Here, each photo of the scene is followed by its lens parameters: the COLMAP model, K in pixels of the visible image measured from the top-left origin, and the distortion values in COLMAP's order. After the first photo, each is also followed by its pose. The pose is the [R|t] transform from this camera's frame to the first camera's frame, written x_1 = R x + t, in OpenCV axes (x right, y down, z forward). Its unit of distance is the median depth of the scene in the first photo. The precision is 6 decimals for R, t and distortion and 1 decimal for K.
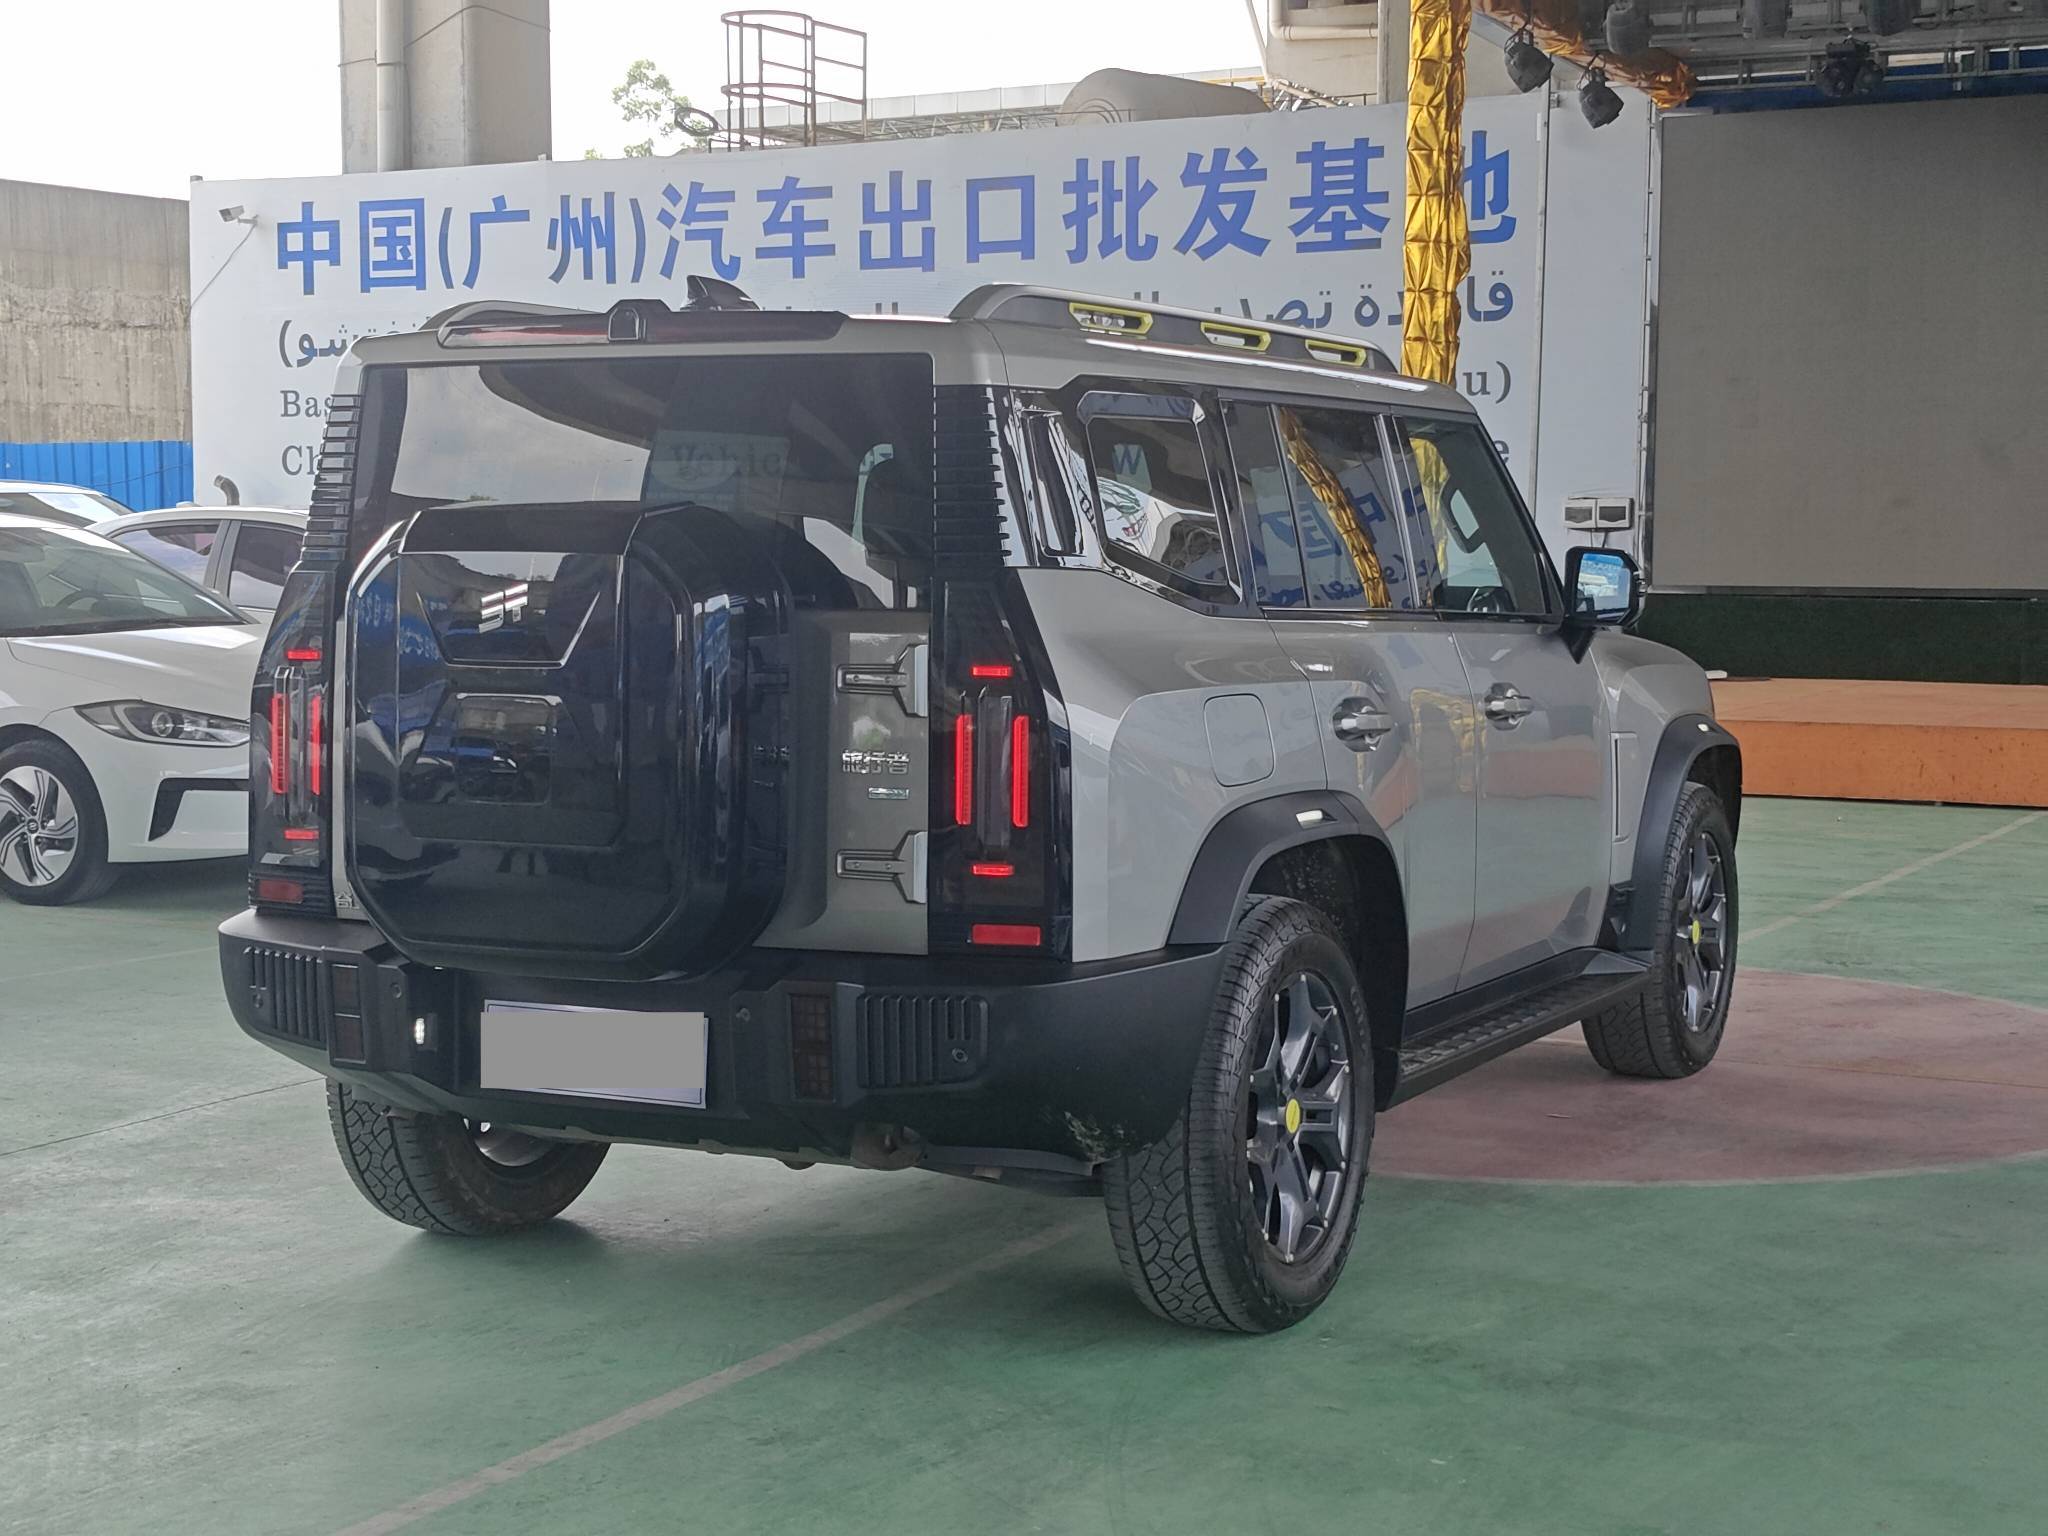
lens RADIAL K [[3147.1, 0, 1024.0], [0, 3147.1, 768.0], [0, 0, 1]] dist [0.263257, -0.925225]
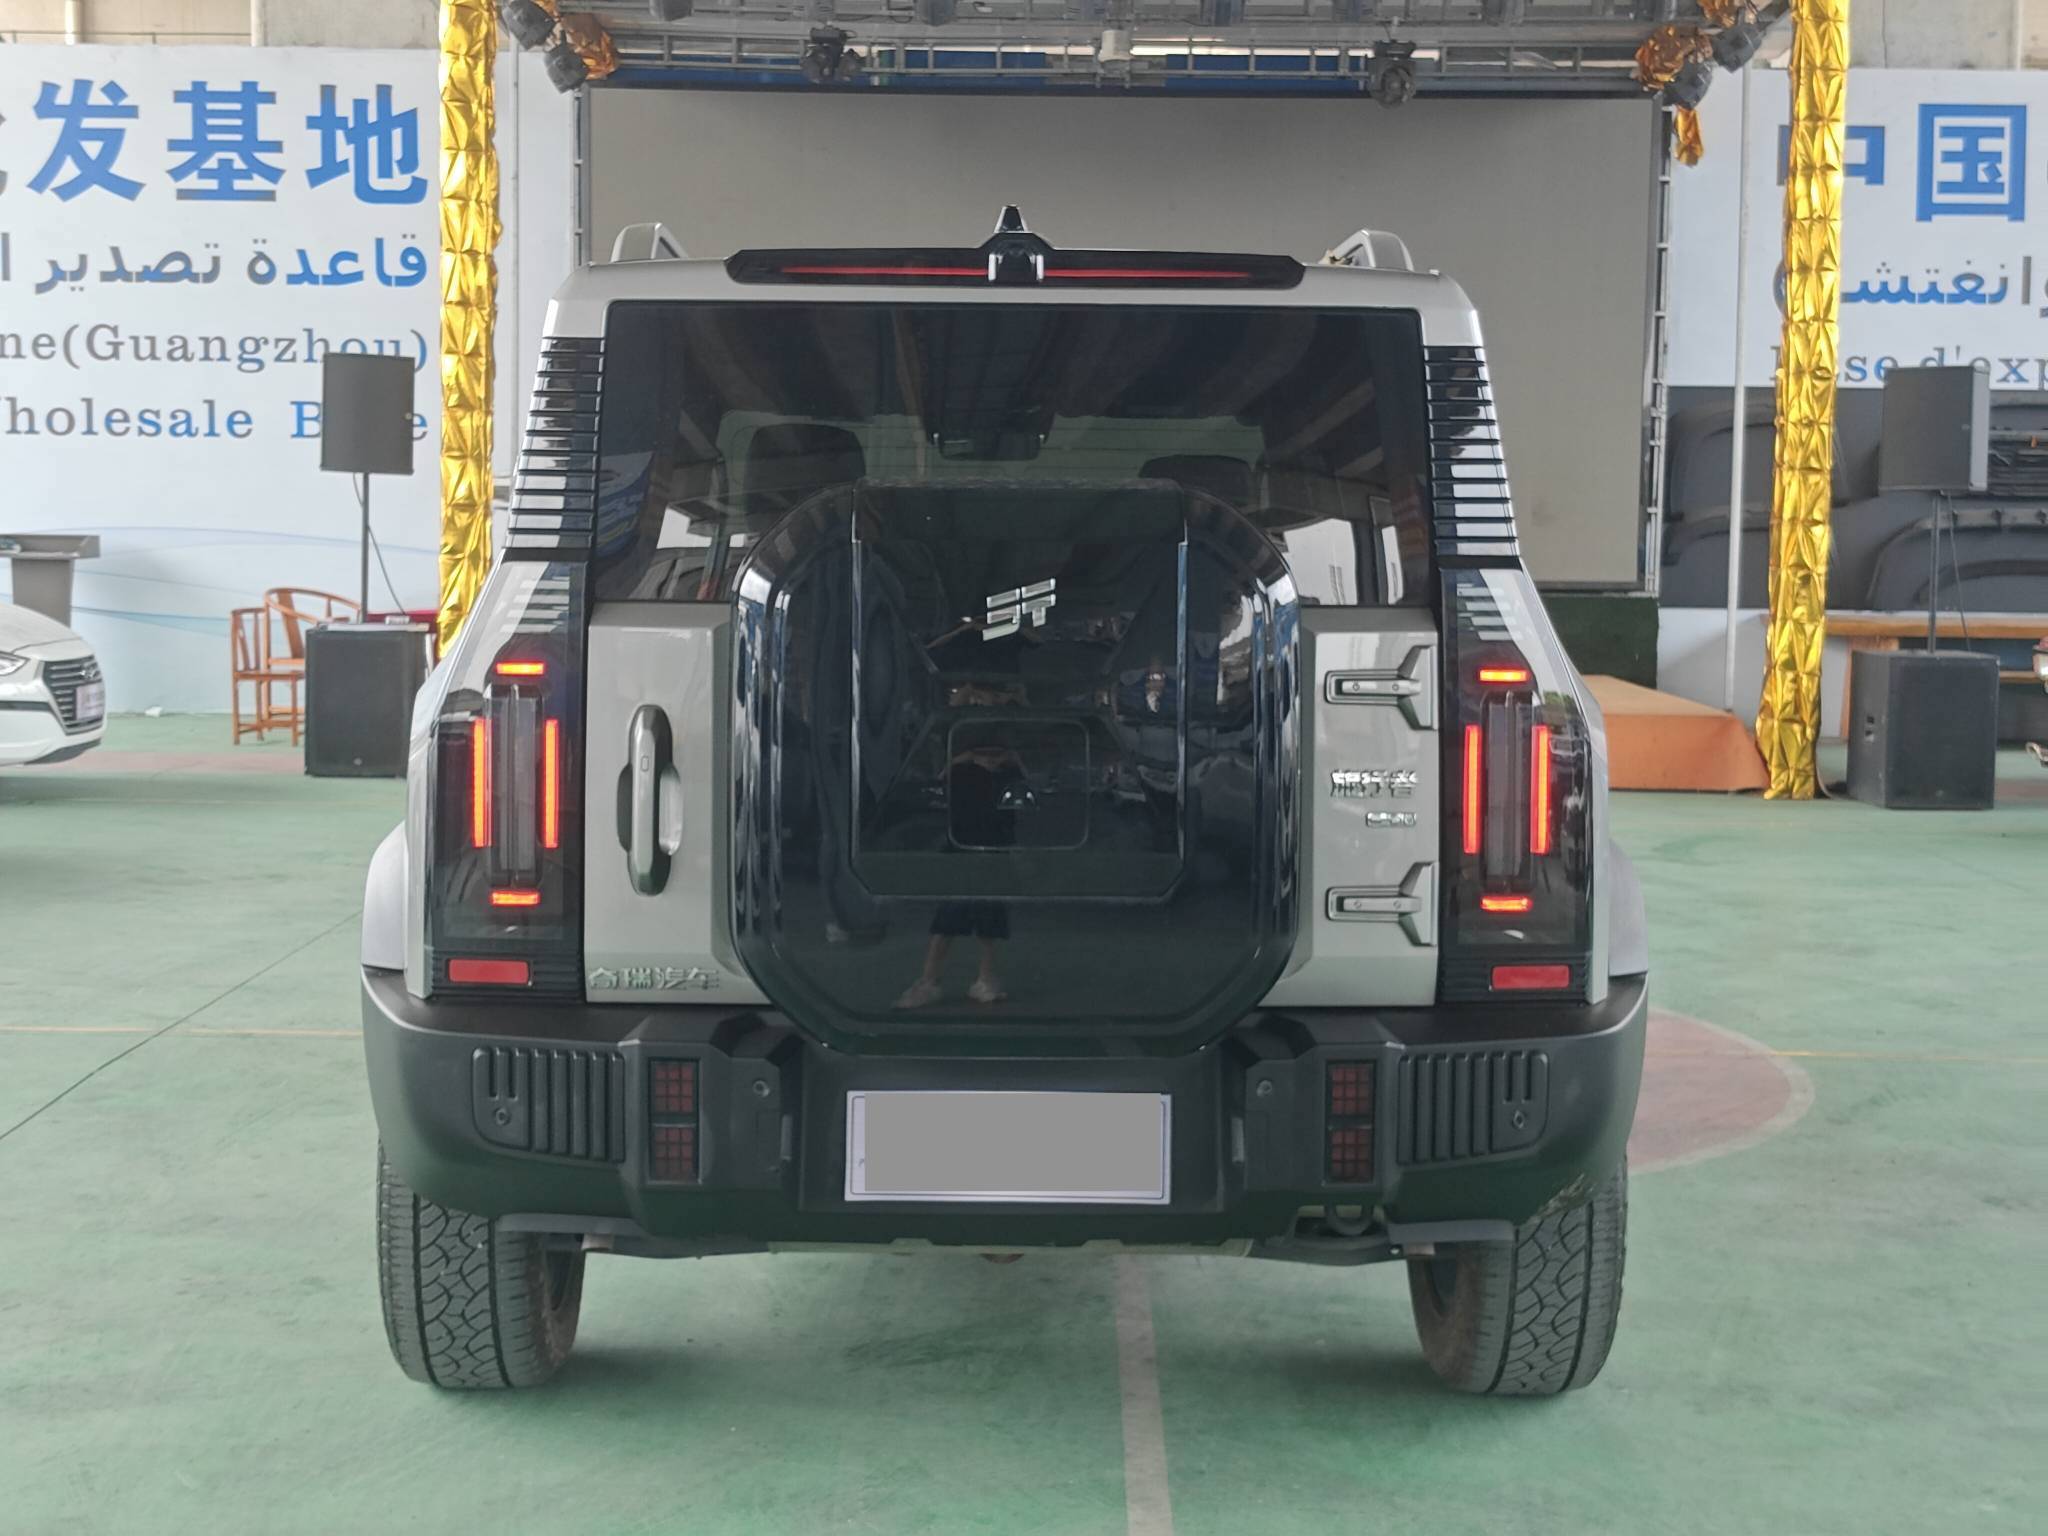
lens RADIAL K [[3147.1, 0, 1024.0], [0, 3147.1, 768.0], [0, 0, 1]] dist [0.263257, -0.925225]
pose [[0.884019, -0.029502, 0.466519, -0.134094], [0.025960, 0.999565, 0.014018, -0.005394], [-0.466730, -0.000282, 0.884400, 0.070264]]
